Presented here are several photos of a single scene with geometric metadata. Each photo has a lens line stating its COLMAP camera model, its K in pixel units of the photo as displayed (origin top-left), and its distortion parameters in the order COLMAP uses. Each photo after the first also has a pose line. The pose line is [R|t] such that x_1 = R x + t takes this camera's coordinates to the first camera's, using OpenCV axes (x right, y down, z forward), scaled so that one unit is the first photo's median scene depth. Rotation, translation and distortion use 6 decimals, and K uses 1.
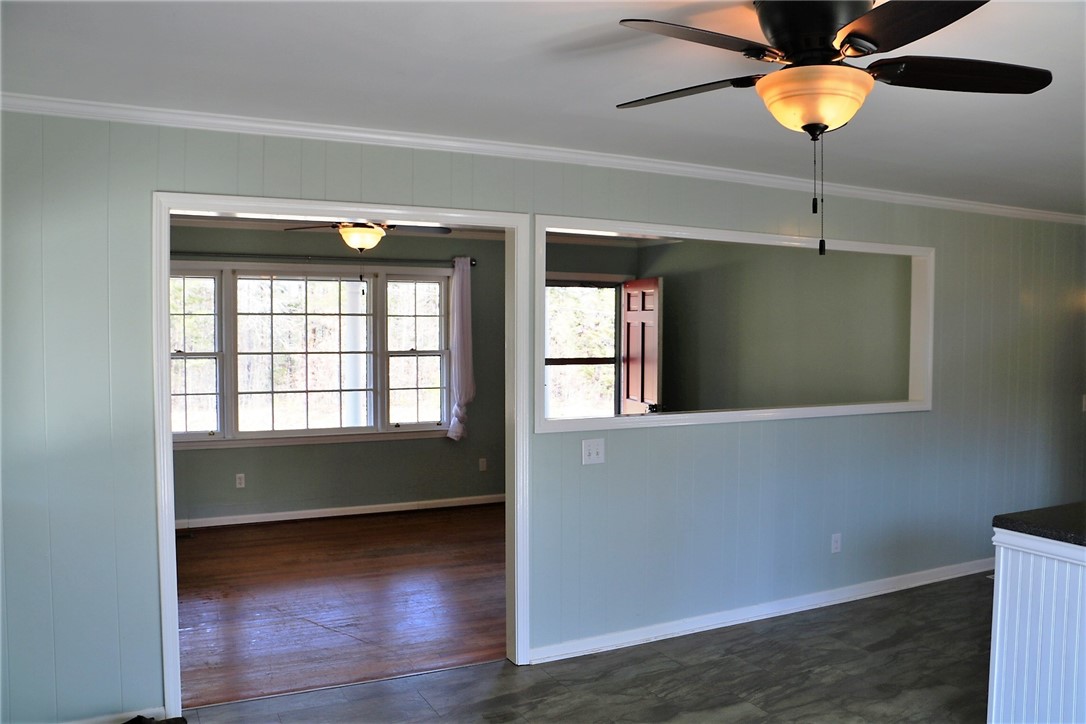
lens RADIAL K [[863.4, 0, 559.8], [0, 863.4, 372.6], [0, 0, 1]] dist [-0.189279, 0.150383]
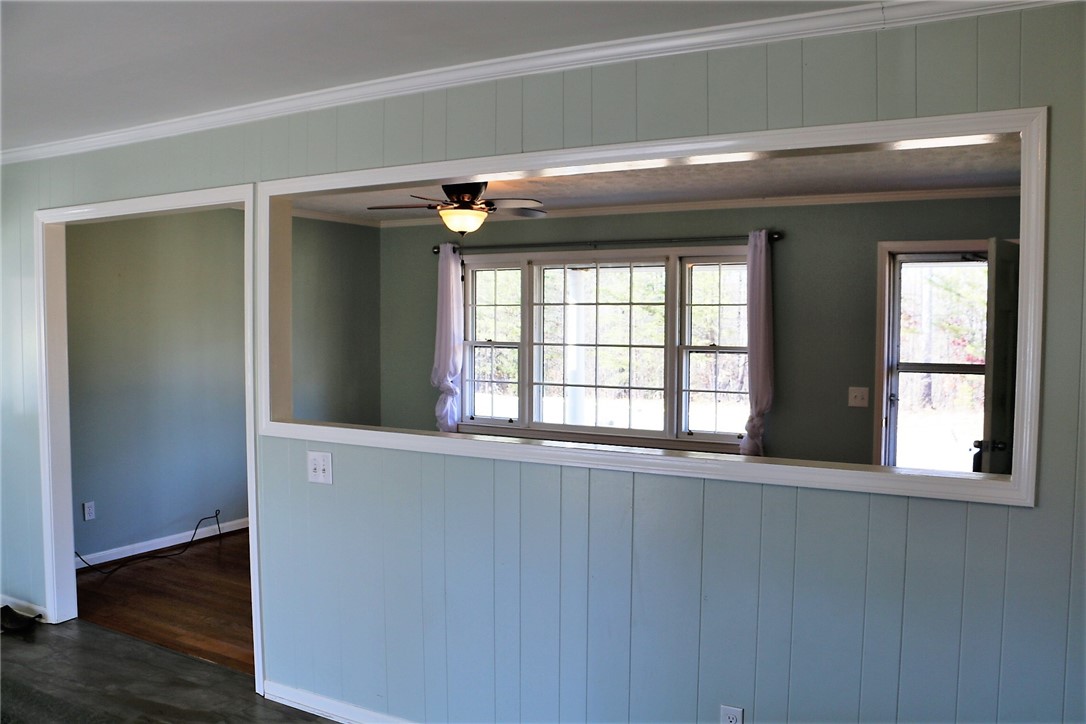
lens RADIAL K [[874.1, 0, 553.4], [0, 874.1, 370.0], [0, 0, 1]] dist [-0.177282, 0.144913]
pose [[0.559540, 0.043218, -0.827676, 0.451490], [-0.044019, 0.998780, 0.022393, -0.014580], [0.827634, 0.023904, 0.560760, 0.401526]]
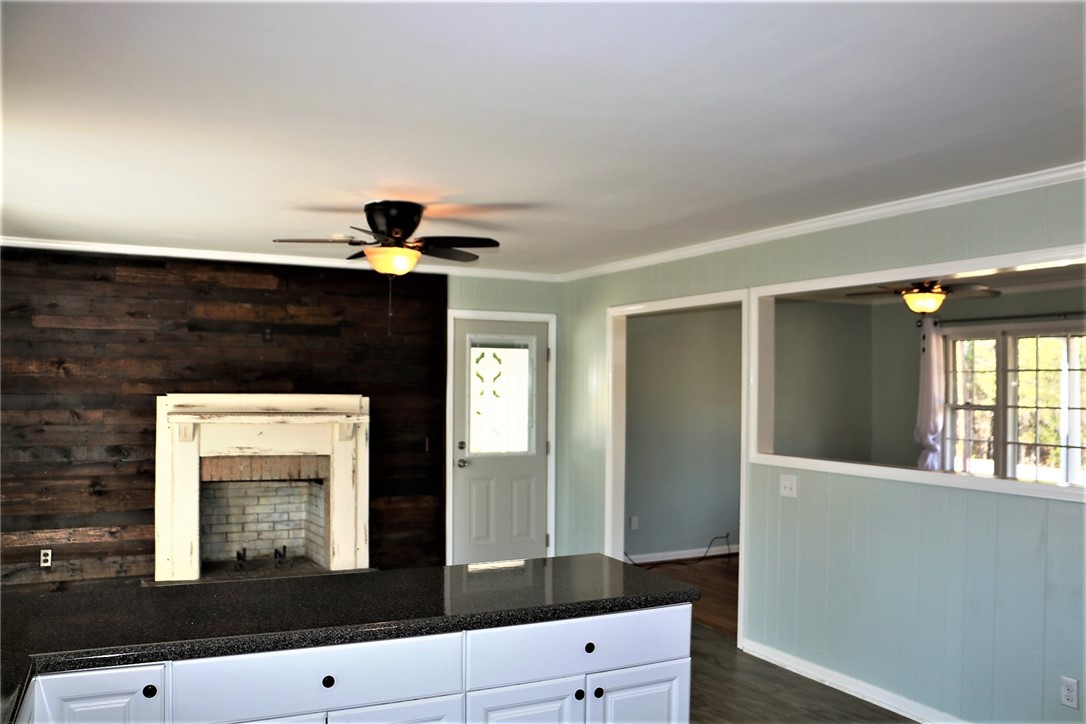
lens RADIAL K [[863.4, 0, 559.8], [0, 863.4, 372.6], [0, 0, 1]] dist [-0.189279, 0.150383]
pose [[-0.000986, -0.019840, -0.999803, 0.643188], [-0.058595, 0.998087, -0.019748, -0.010447], [0.998281, 0.058564, -0.002147, 0.381202]]
